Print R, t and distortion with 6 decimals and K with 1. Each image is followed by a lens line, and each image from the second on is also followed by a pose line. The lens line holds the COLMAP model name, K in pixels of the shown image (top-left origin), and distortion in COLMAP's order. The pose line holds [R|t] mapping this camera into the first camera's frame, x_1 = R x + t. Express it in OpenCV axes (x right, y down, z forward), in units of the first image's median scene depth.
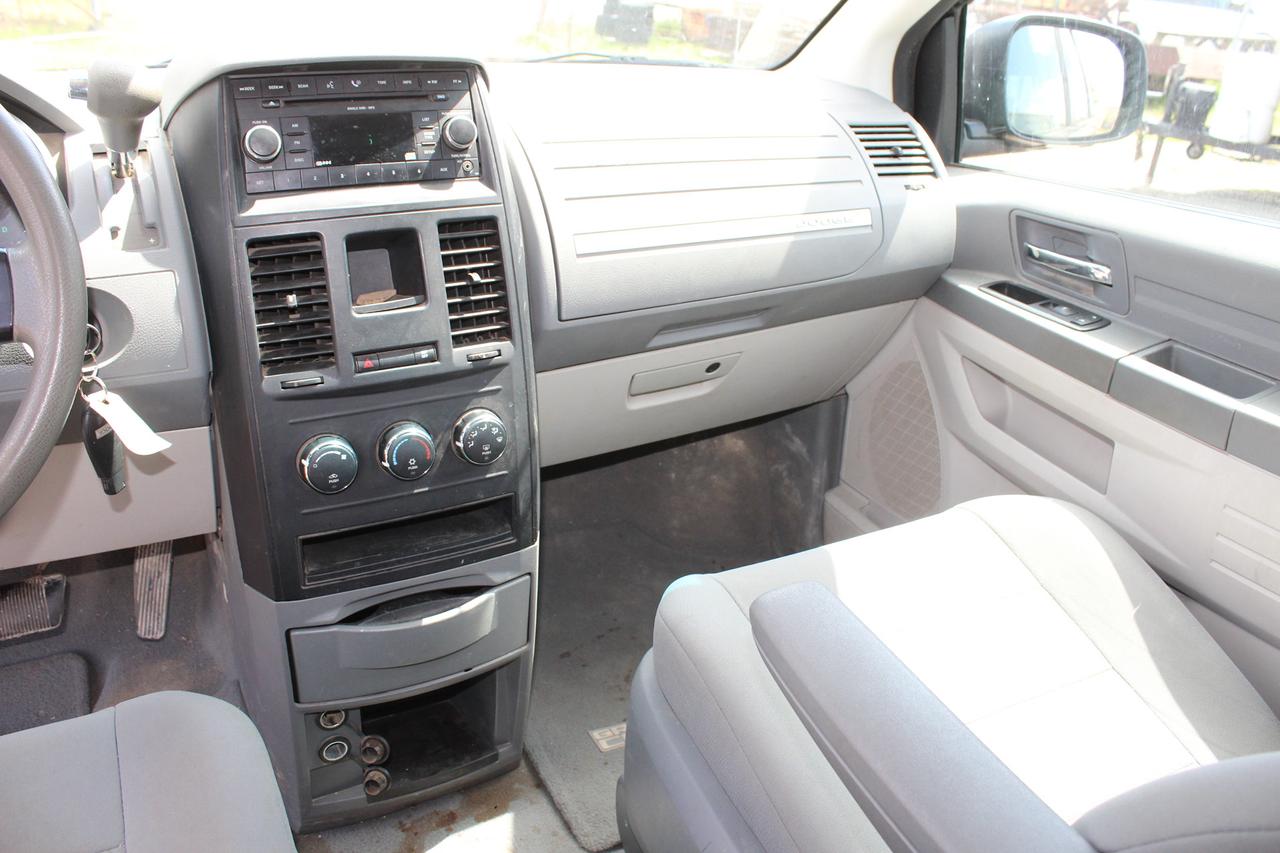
lens RADIAL K [[1042.7, 0, 647.9], [0, 1042.7, 411.1], [0, 0, 1]] dist [-0.179395, 0.146944]
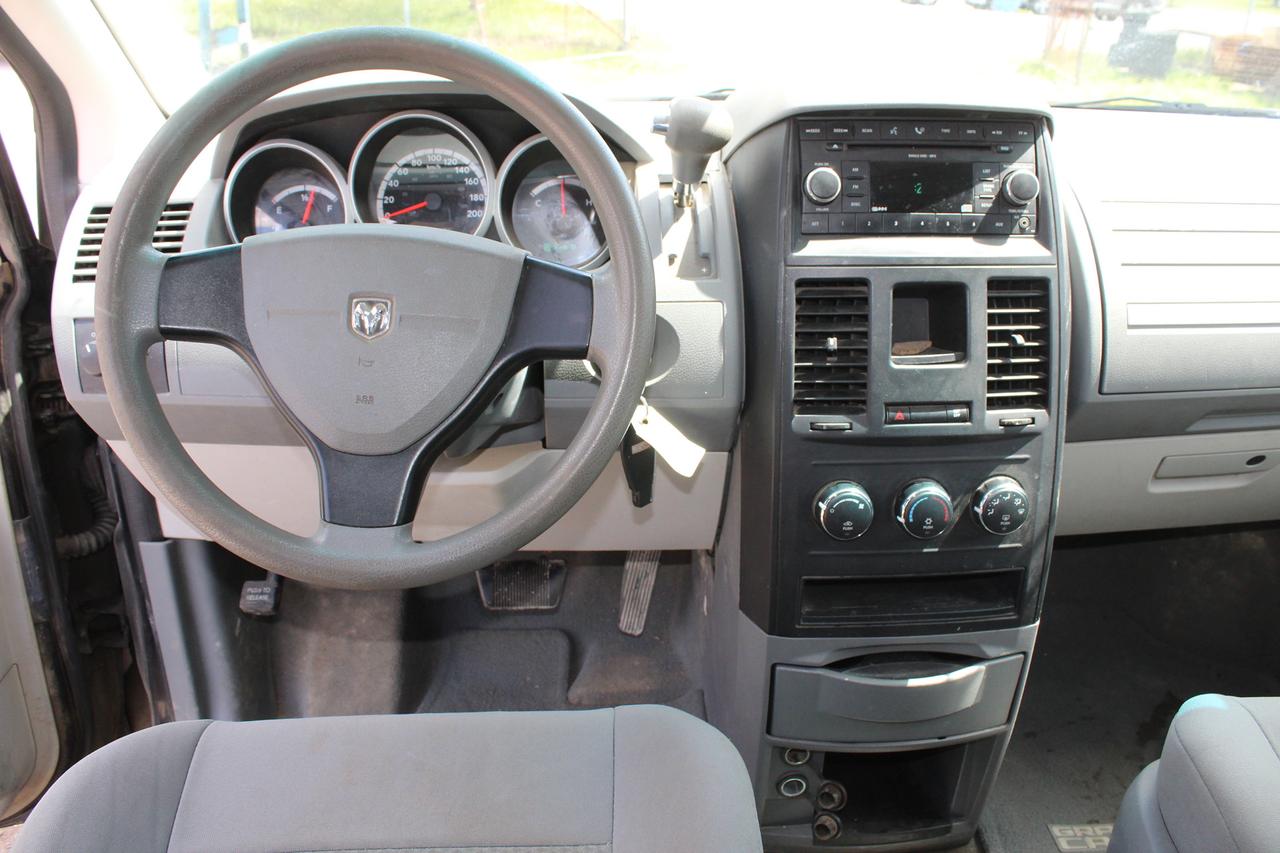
lens RADIAL K [[1042.7, 0, 647.9], [0, 1042.7, 411.1], [0, 0, 1]] dist [-0.179395, 0.146944]
pose [[0.897433, 0.129330, -0.421768, -0.070260], [-0.138631, 0.990306, 0.008687, -0.025208], [0.418802, 0.050674, 0.906662, 0.007735]]
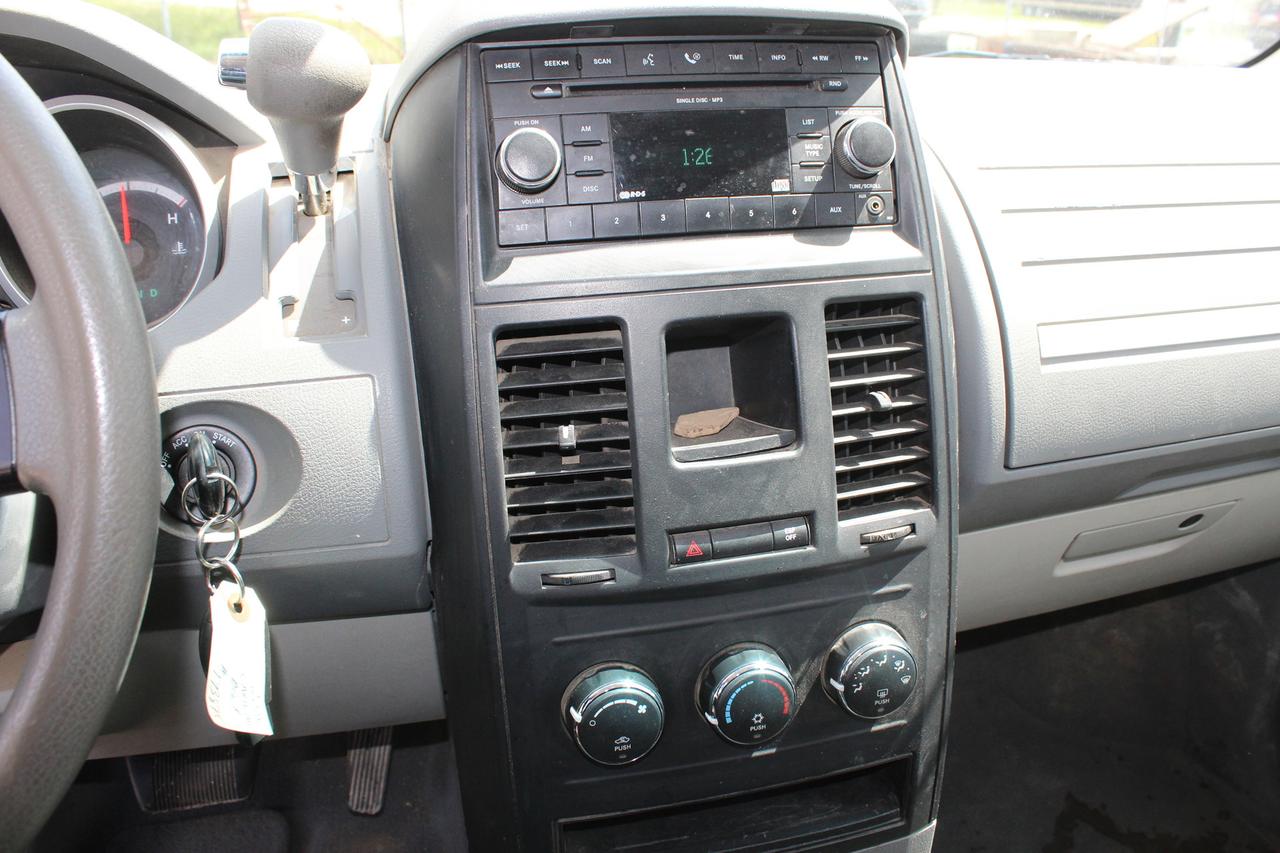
lens RADIAL K [[1042.7, 0, 647.9], [0, 1042.7, 411.1], [0, 0, 1]] dist [-0.179395, 0.146944]
pose [[0.965540, 0.048043, -0.255782, -0.148472], [-0.056182, 0.998117, -0.024604, -0.103568], [0.254119, 0.038126, 0.966421, 0.423517]]
